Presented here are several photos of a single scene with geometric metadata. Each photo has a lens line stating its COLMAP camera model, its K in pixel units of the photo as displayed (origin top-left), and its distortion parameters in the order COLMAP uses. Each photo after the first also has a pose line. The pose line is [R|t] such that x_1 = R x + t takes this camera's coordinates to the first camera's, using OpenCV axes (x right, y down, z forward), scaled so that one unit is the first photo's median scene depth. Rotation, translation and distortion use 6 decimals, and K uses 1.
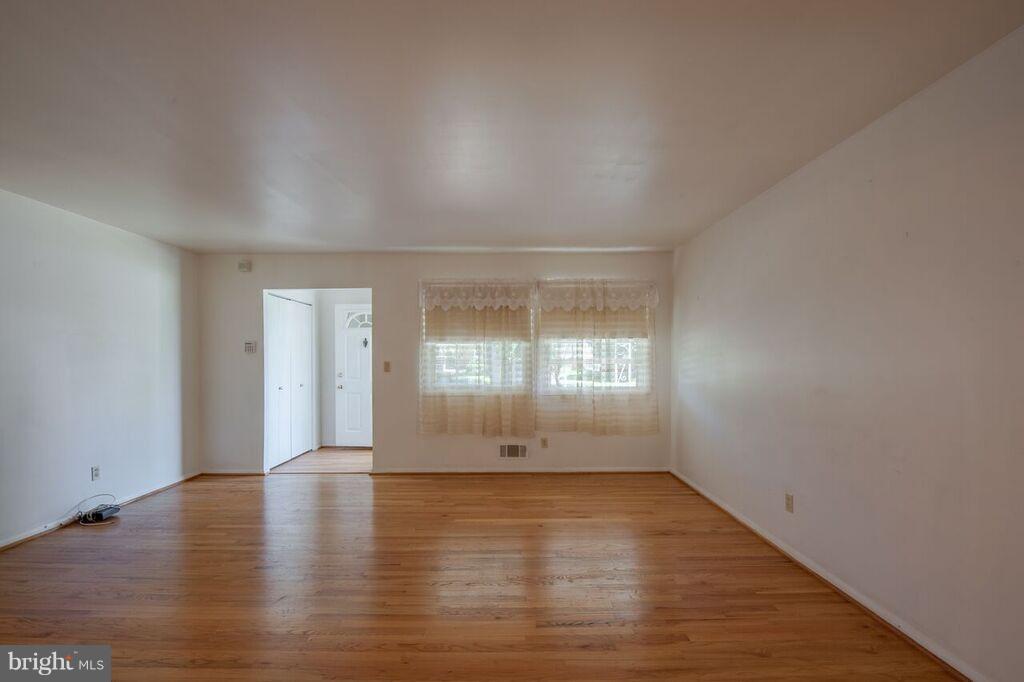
lens RADIAL K [[453.8, 0, 512.1], [0, 453.8, 363.6], [0, 0, 1]] dist [-0.000894, -0.000246]
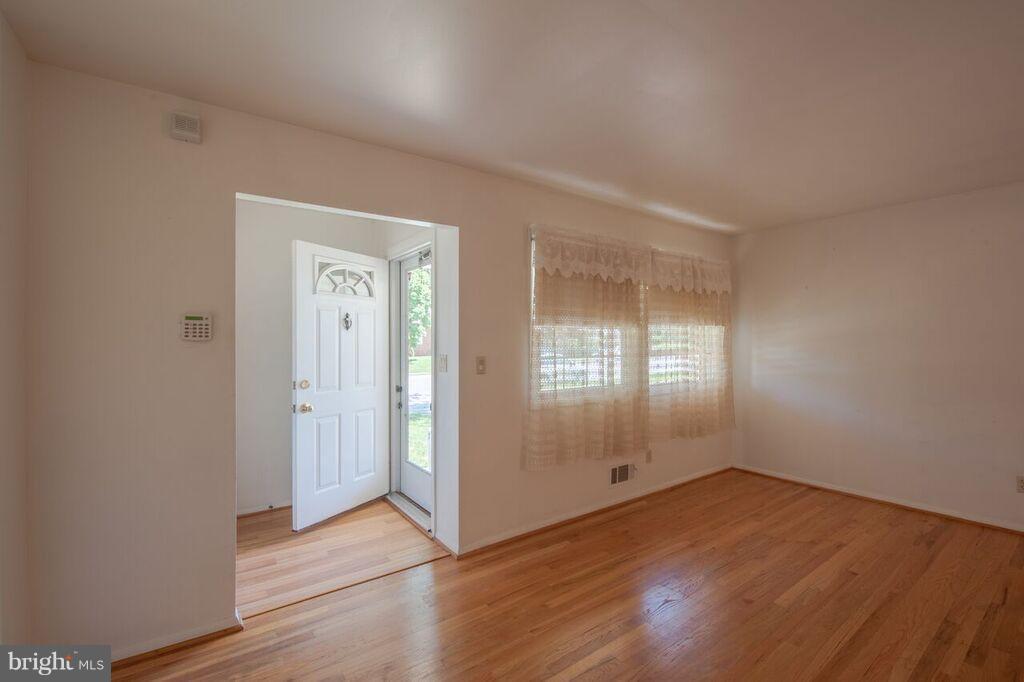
lens RADIAL K [[459.4, 0, 517.2], [0, 459.4, 344.2], [0, 0, 1]] dist [-0.001587, -0.000269]
pose [[0.804619, -0.000585, 0.593791, -0.599369], [0.007269, 0.999934, -0.008864, -0.014824], [-0.593747, 0.011448, 0.804570, 0.502904]]
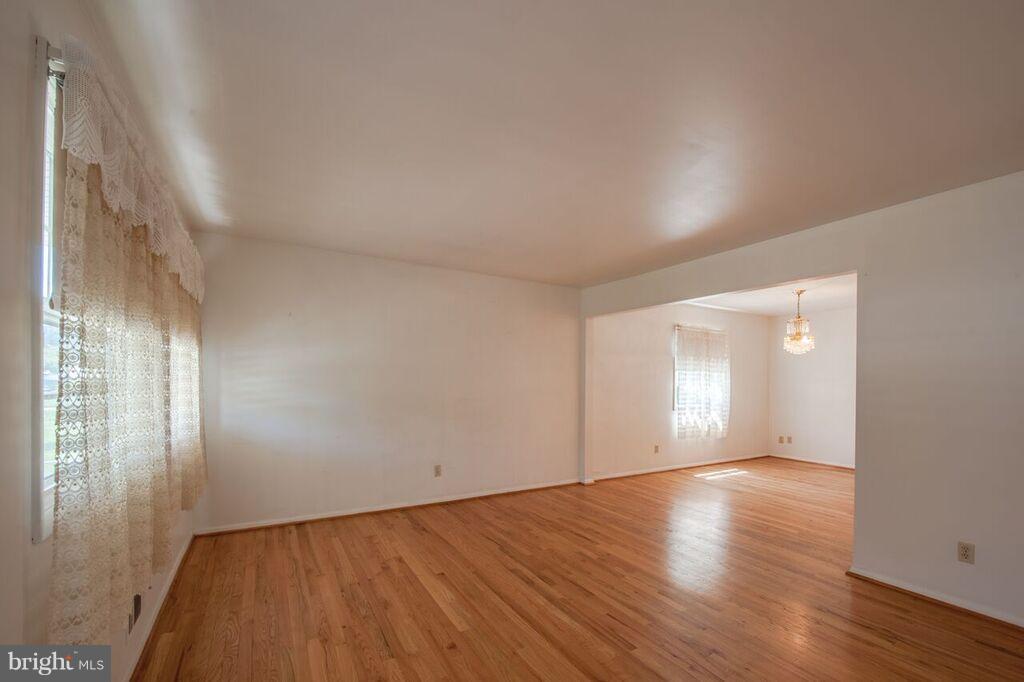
lens RADIAL K [[434.0, 0, 513.4], [0, 434.0, 382.8], [0, 0, 1]] dist [-0.001681, -0.000417]
pose [[-0.500283, -0.003196, 0.865856, -0.511050], [0.003746, 0.999976, 0.005855, -0.006820], [-0.865854, 0.006173, -0.500259, 0.920798]]
